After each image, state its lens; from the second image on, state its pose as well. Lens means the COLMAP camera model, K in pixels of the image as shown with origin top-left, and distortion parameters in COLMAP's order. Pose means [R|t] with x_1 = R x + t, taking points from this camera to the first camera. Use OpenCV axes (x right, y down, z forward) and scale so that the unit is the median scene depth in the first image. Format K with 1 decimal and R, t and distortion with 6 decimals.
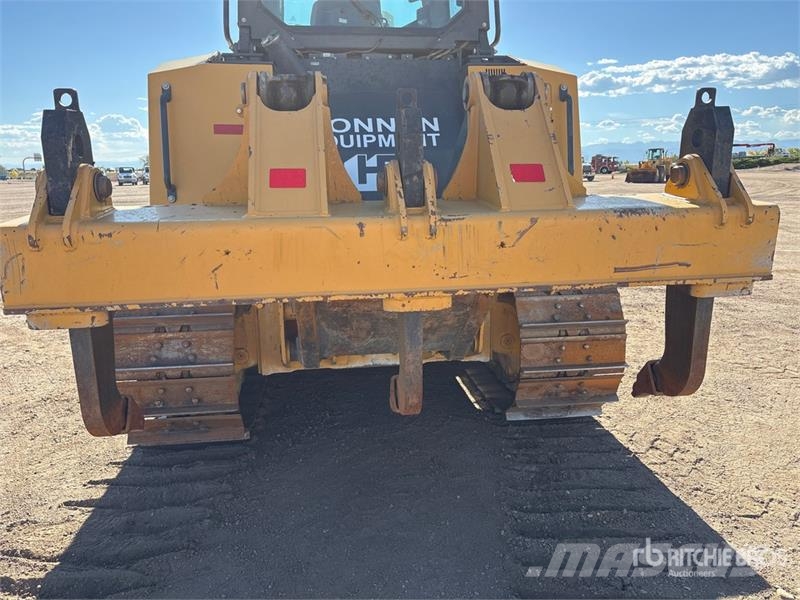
lens RADIAL K [[610.8, 0, 399.9], [0, 610.8, 288.2], [0, 0, 1]] dist [0.056689, -0.072539]
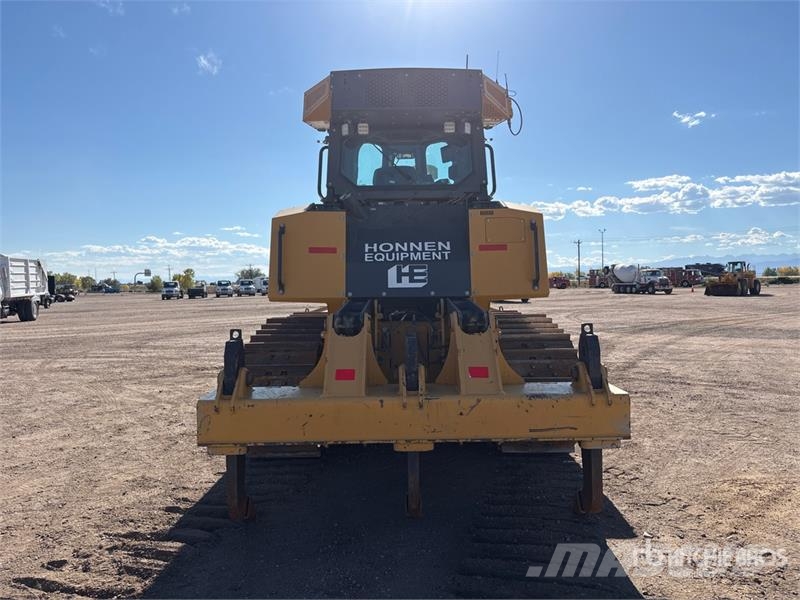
lens RADIAL K [[610.8, 0, 395.8], [0, 610.8, 274.7], [0, 0, 1]] dist [0.056689, -0.072539]
pose [[0.991386, -0.003198, -0.130937, 0.127564], [-0.023560, 0.979041, -0.202294, 0.116660], [0.128839, 0.203636, 0.970532, -0.488376]]
